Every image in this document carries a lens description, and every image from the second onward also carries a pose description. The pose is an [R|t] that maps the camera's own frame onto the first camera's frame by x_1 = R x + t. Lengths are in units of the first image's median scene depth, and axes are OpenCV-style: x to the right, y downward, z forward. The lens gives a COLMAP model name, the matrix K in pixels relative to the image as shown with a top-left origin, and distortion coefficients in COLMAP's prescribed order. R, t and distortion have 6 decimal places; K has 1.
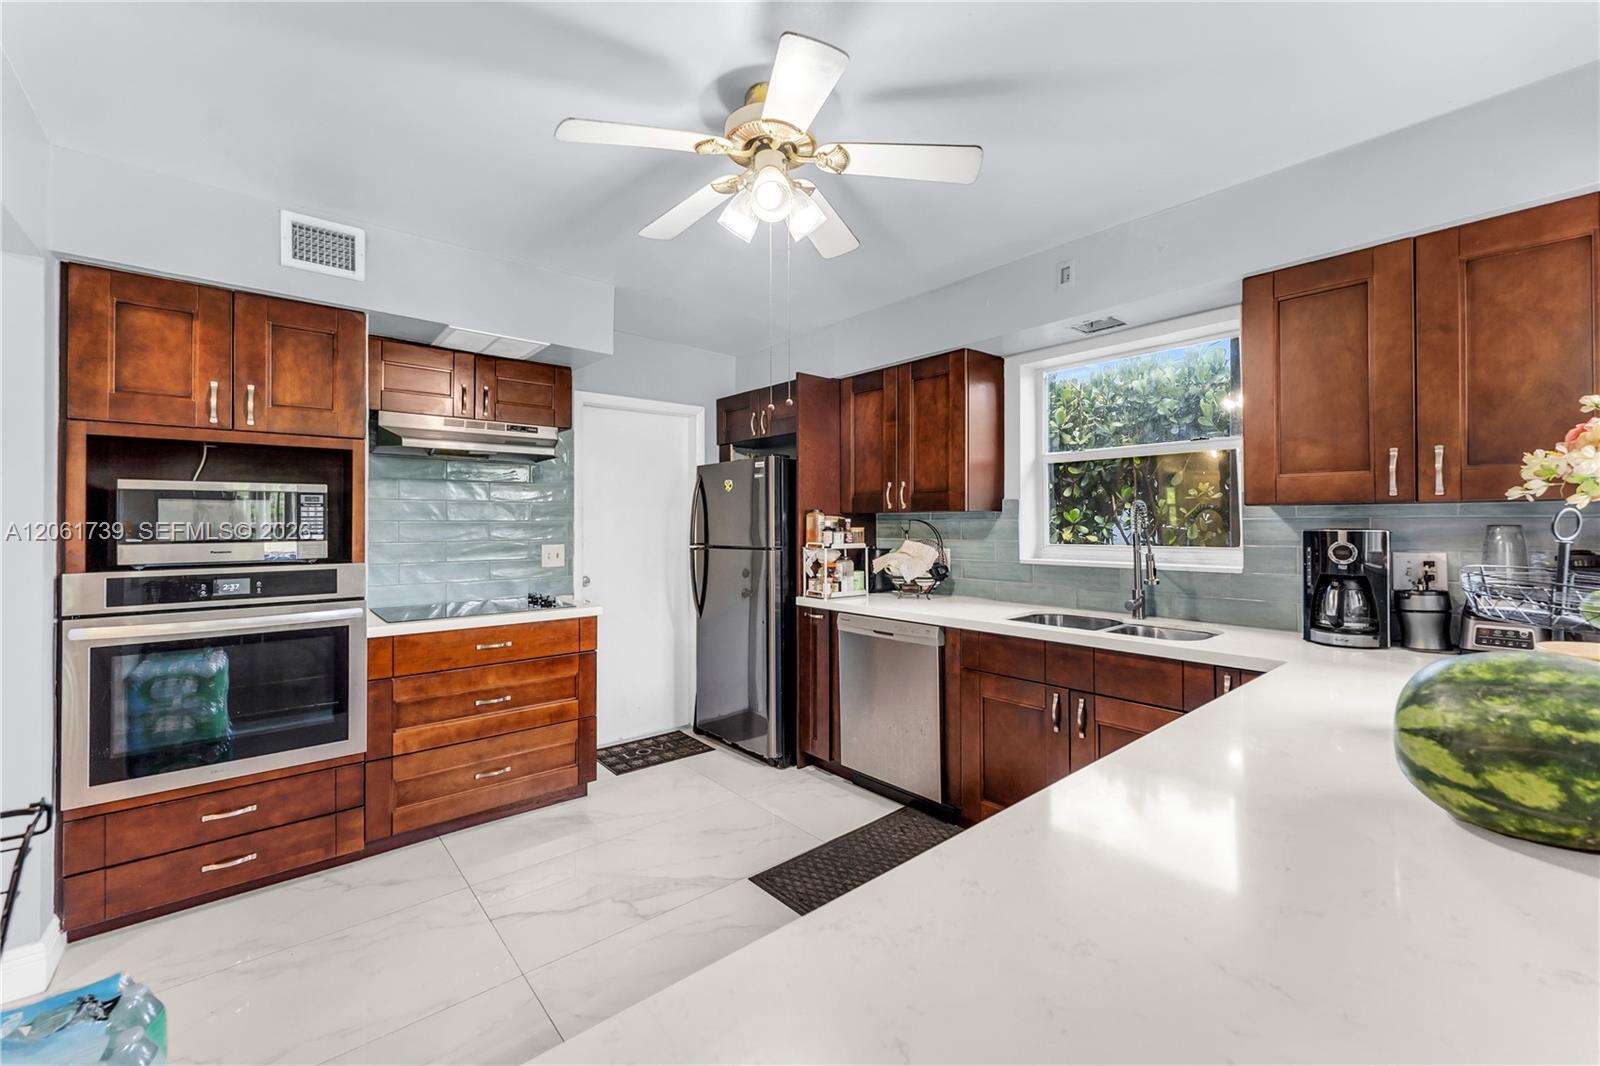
lens RADIAL K [[648.9, 0, 792.9], [0, 648.9, 516.7], [0, 0, 1]] dist [0.003349, -0.000026]
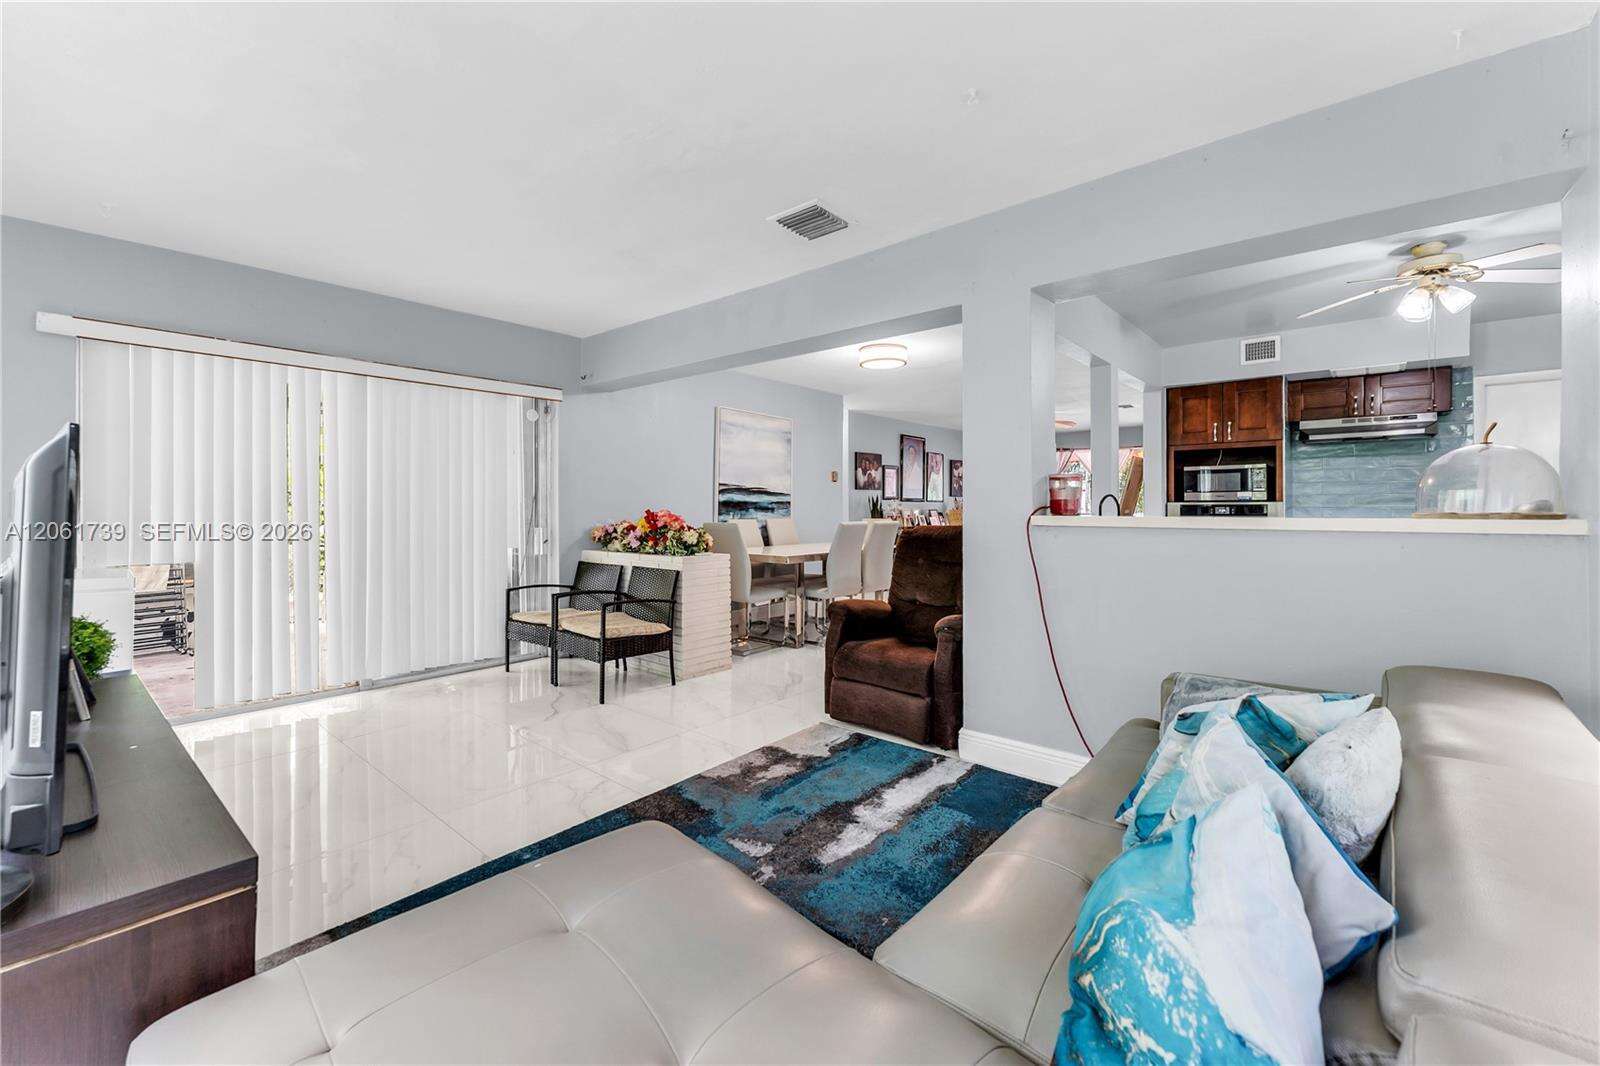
lens RADIAL K [[652.3, 0, 796.5], [0, 652.3, 504.3], [0, 0, 1]] dist [0.003028, 0.000374]
pose [[0.157353, 0.000803, -0.987542, 0.872647], [0.010027, 0.999947, 0.002411, 0.046918], [0.987492, -0.010282, 0.157336, -0.630920]]
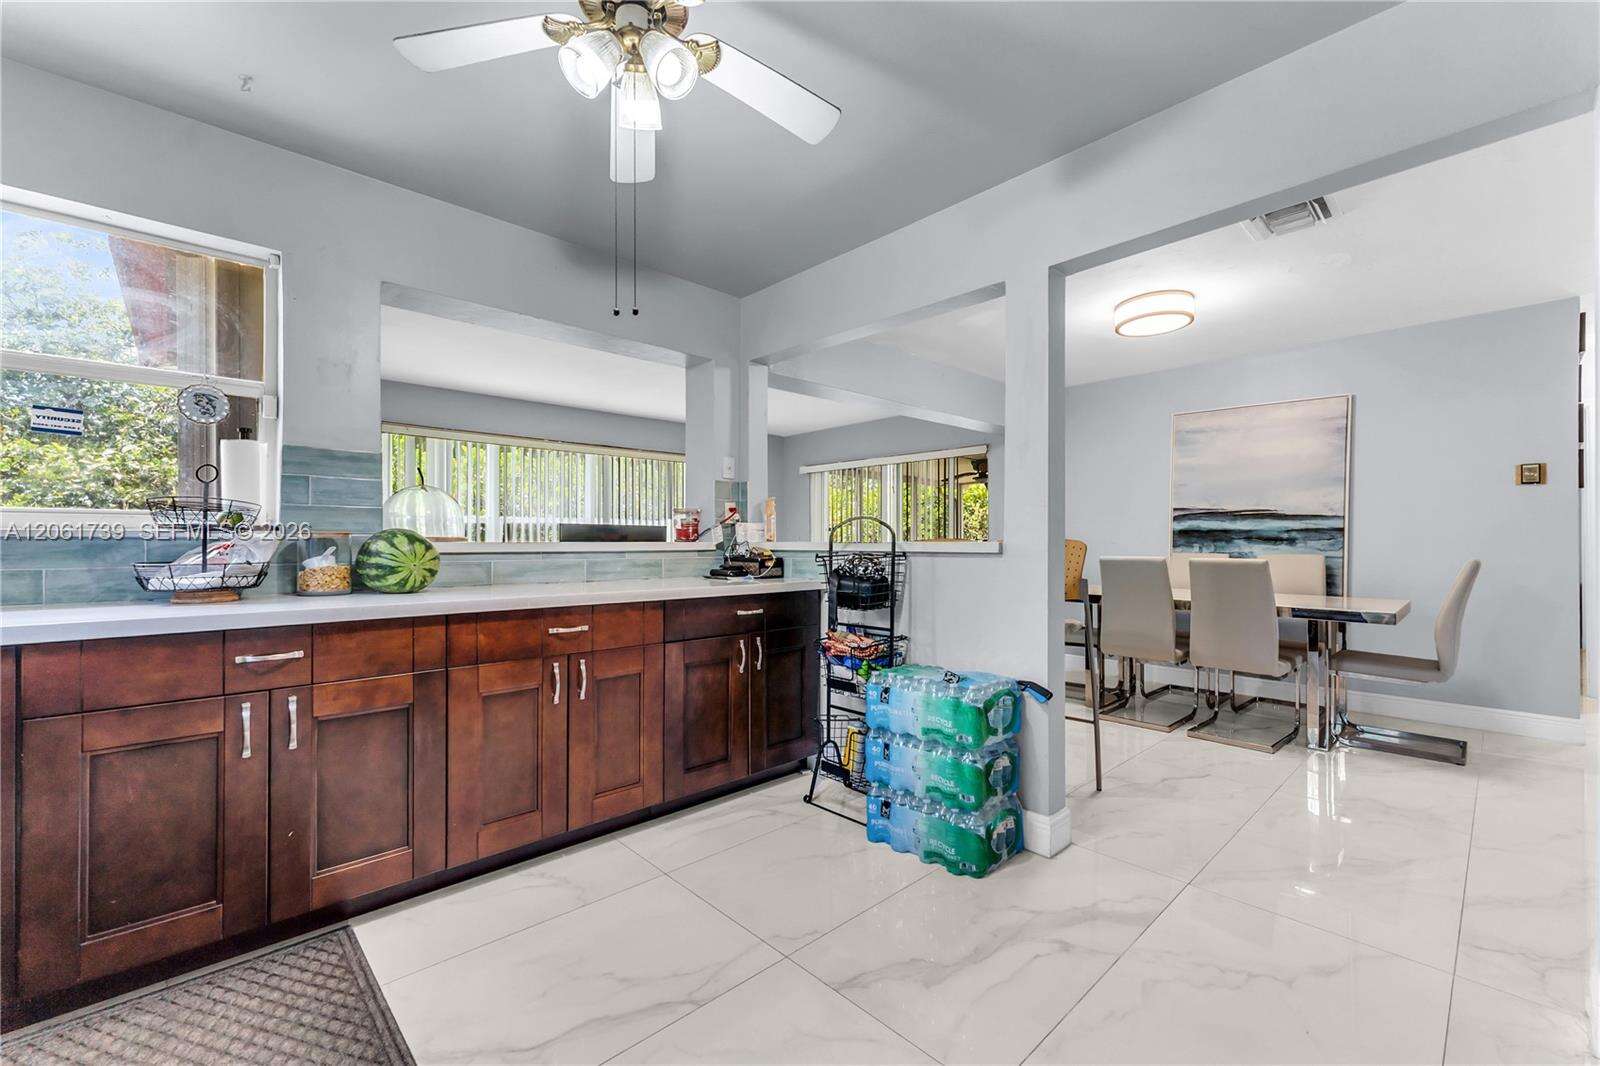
lens RADIAL K [[655.8, 0, 792.2], [0, 655.8, 540.8], [0, 0, 1]] dist [0.002757, 0.000058]
pose [[-0.998891, 0.003945, -0.046919, -0.112400], [0.004496, 0.999922, -0.011637, 0.081545], [0.046870, -0.011835, -0.998831, 1.046372]]
